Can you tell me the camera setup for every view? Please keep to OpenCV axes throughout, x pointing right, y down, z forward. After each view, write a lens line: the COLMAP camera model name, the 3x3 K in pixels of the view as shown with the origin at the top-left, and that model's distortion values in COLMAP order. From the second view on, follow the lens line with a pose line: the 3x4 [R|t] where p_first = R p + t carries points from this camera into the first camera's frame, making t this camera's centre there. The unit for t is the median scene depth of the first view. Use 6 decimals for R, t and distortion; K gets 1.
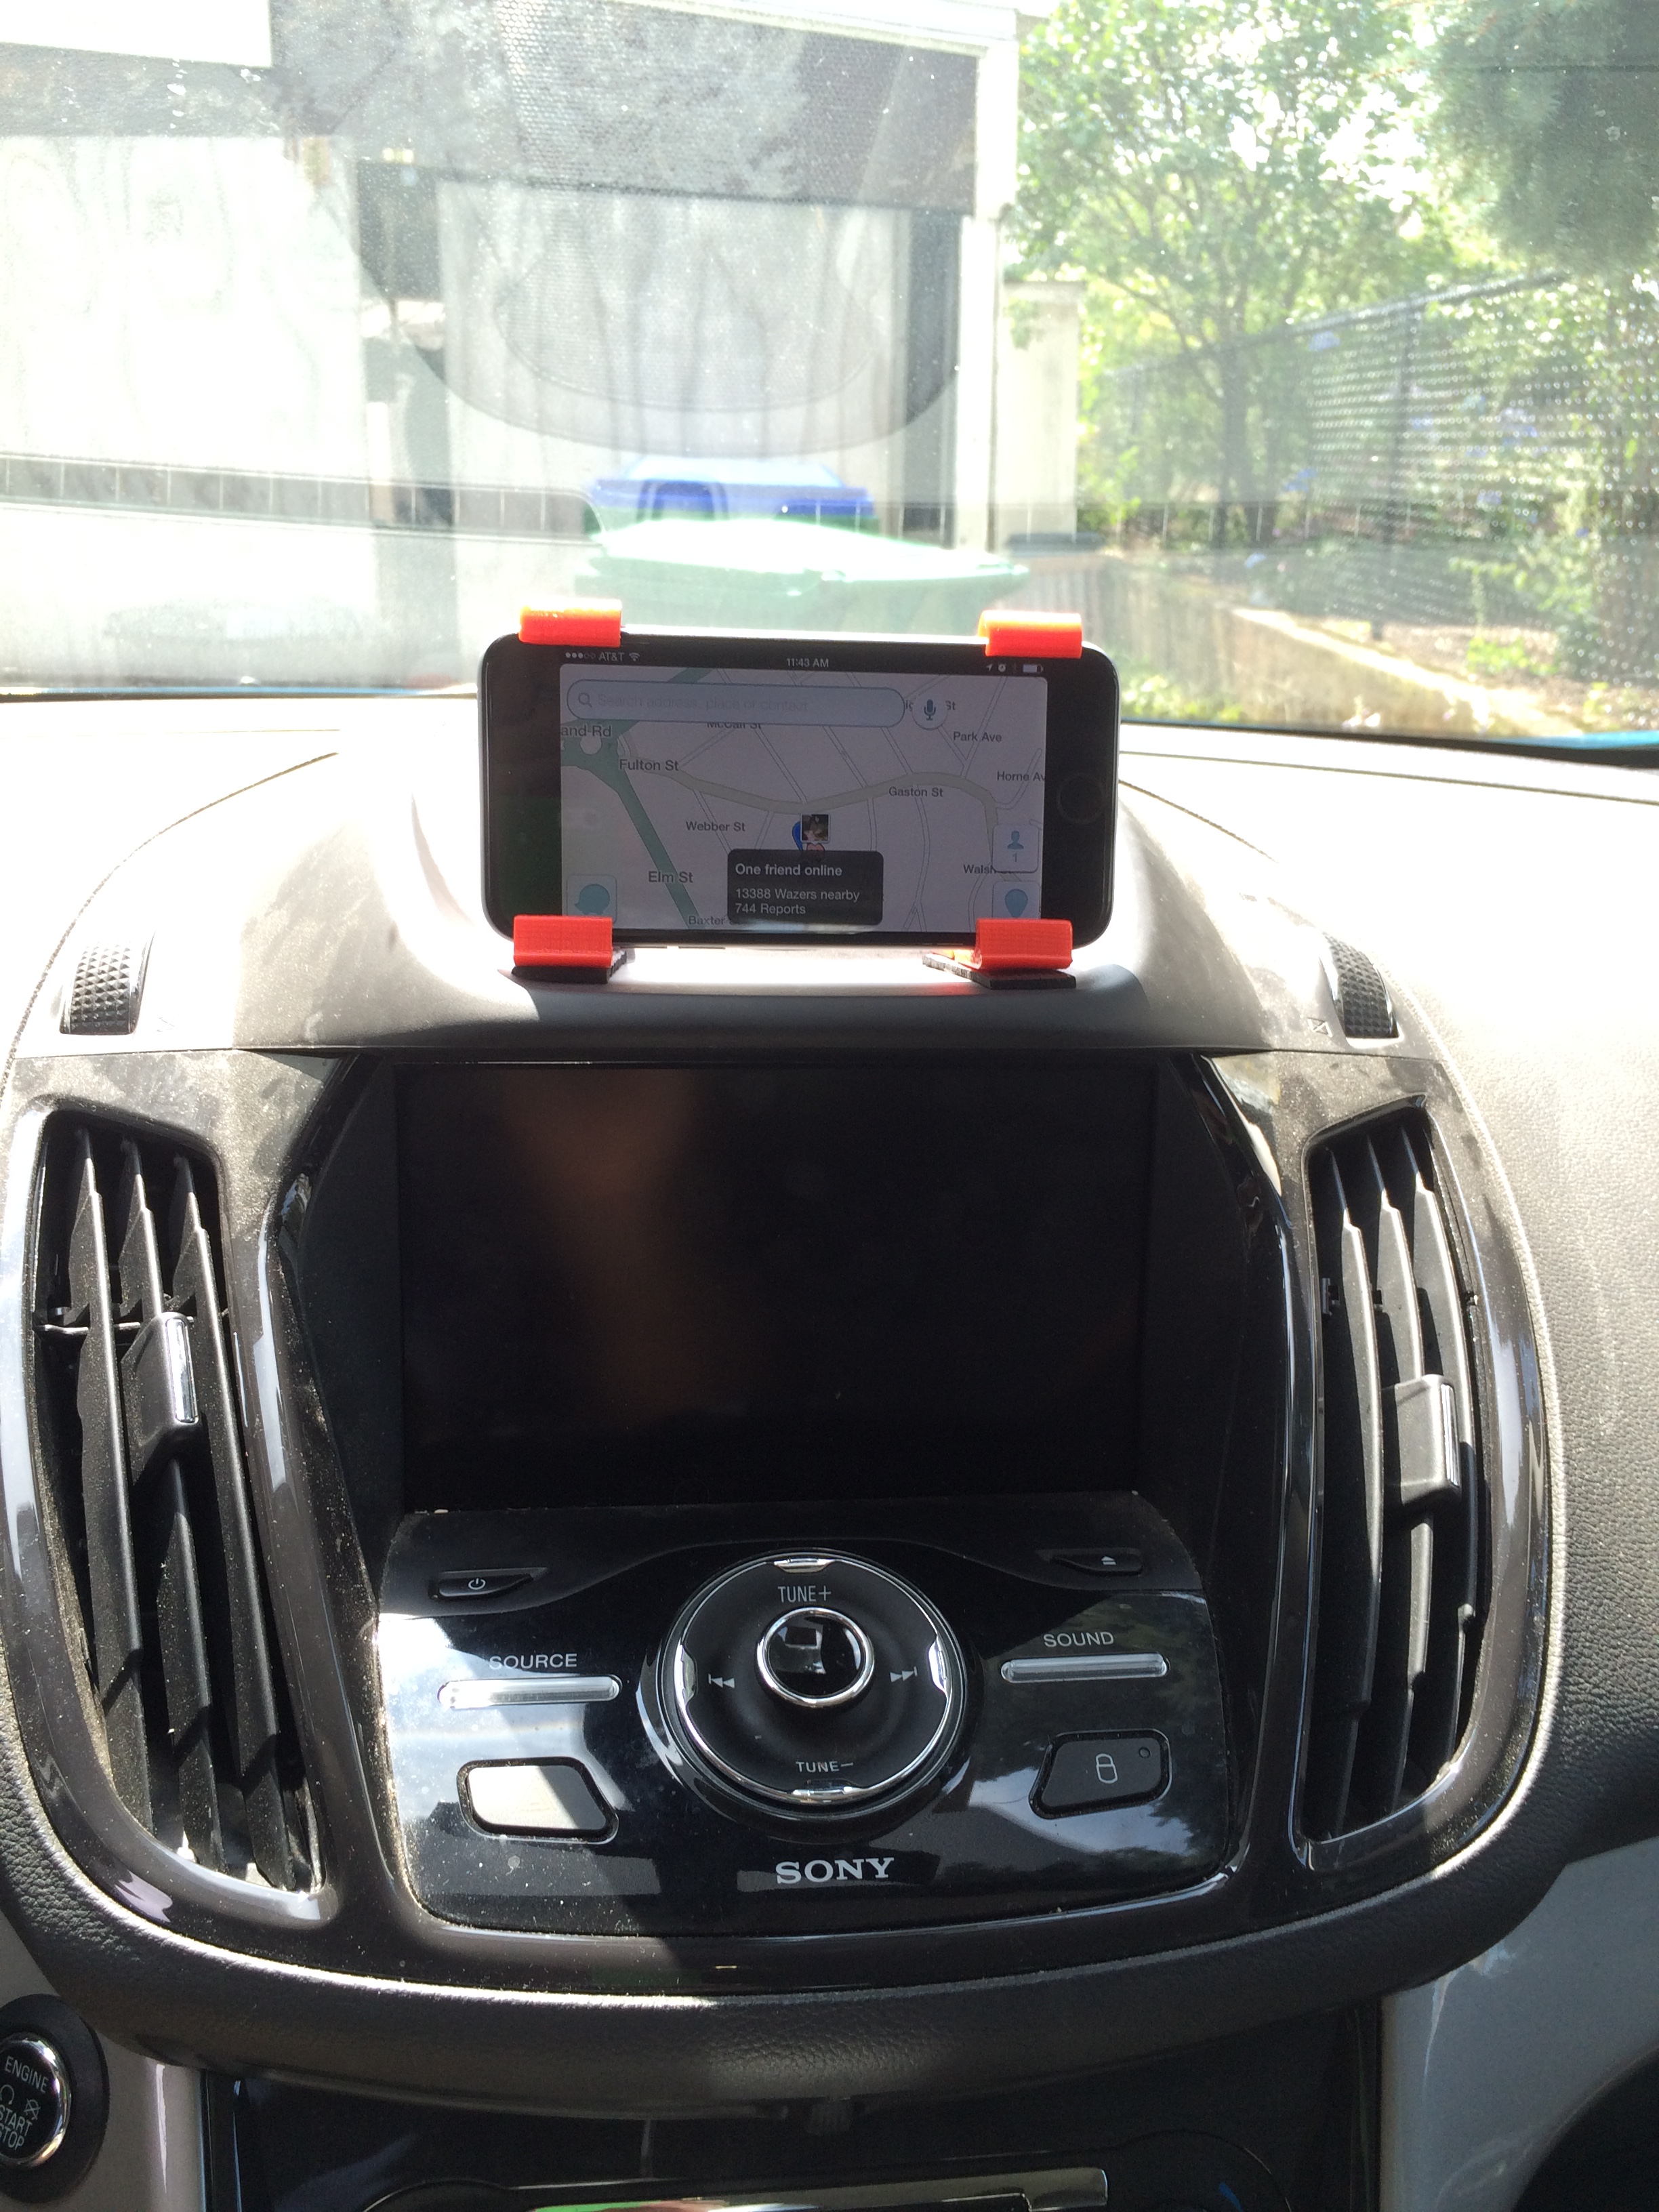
lens RADIAL K [[2025.9, 0, 829.5], [0, 2025.9, 1106.0], [0, 0, 1]] dist [-0.007620, -0.016346]
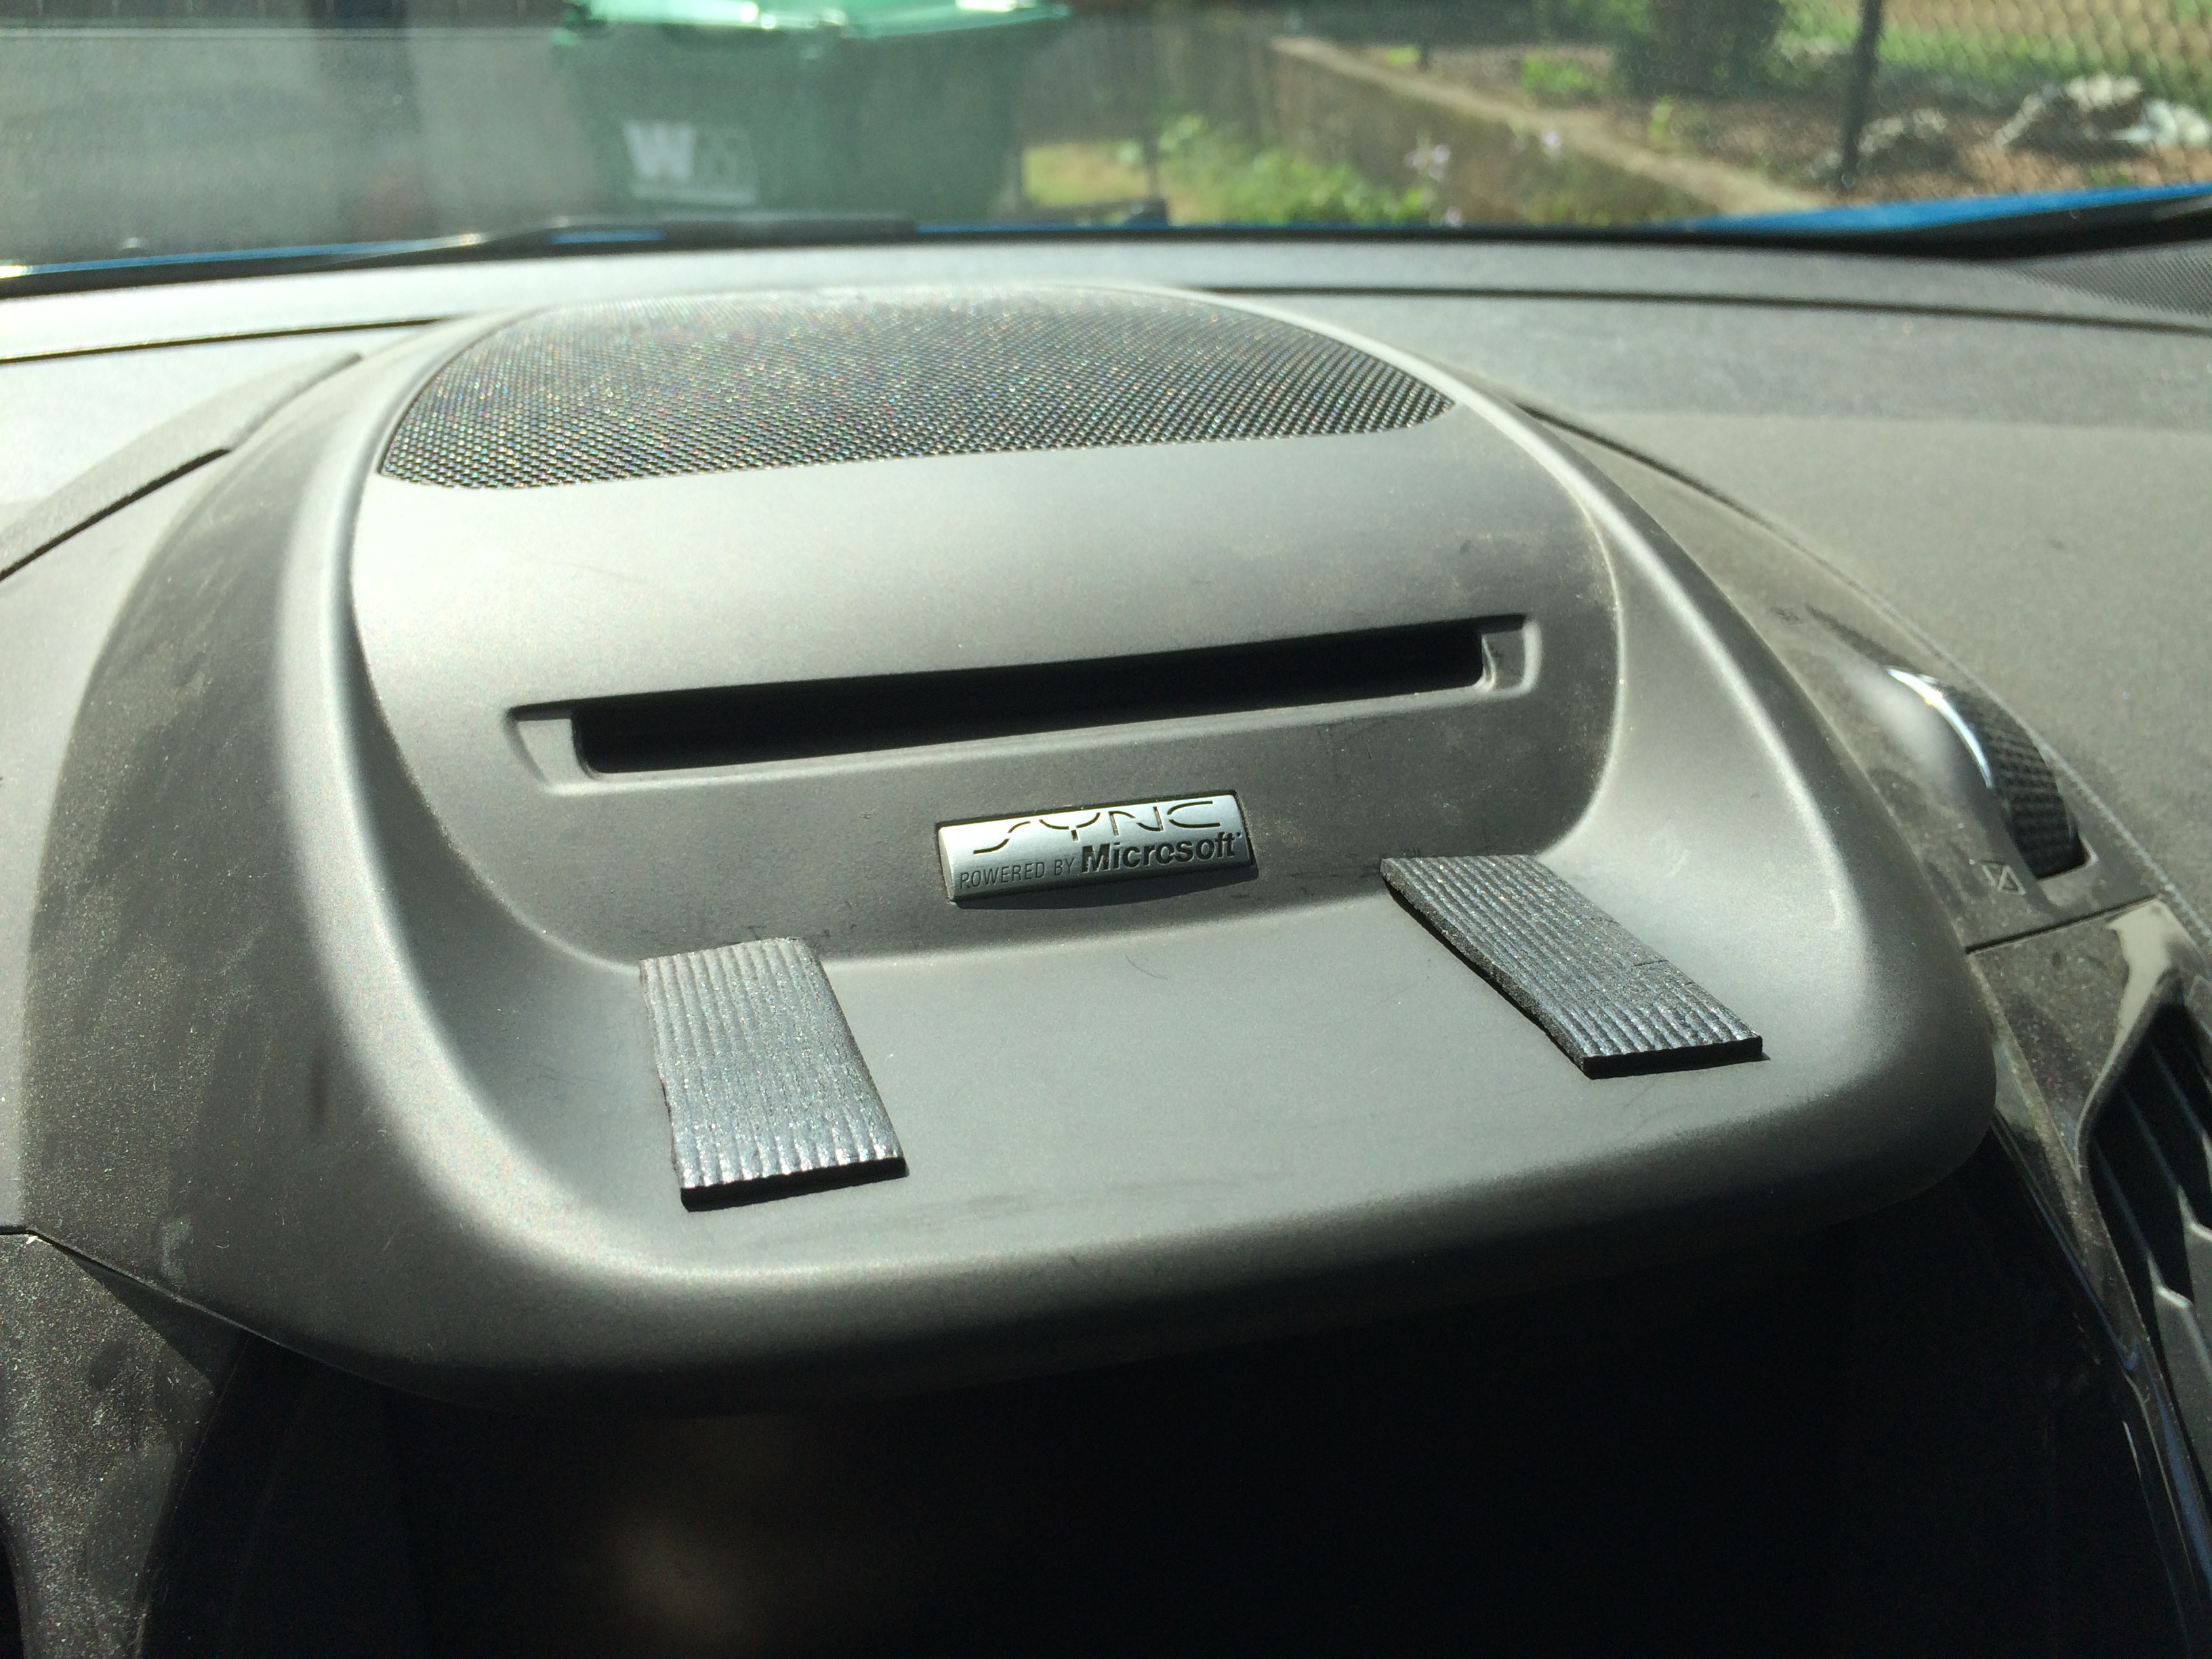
lens RADIAL K [[2025.9, 0, 1106.0], [0, 2025.9, 829.5], [0, 0, 1]] dist [-0.007620, -0.016346]
pose [[0.990342, -0.095121, 0.100867, -0.067561], [0.081657, 0.988130, 0.130117, -0.142403], [-0.112047, -0.120624, 0.986355, 0.434175]]
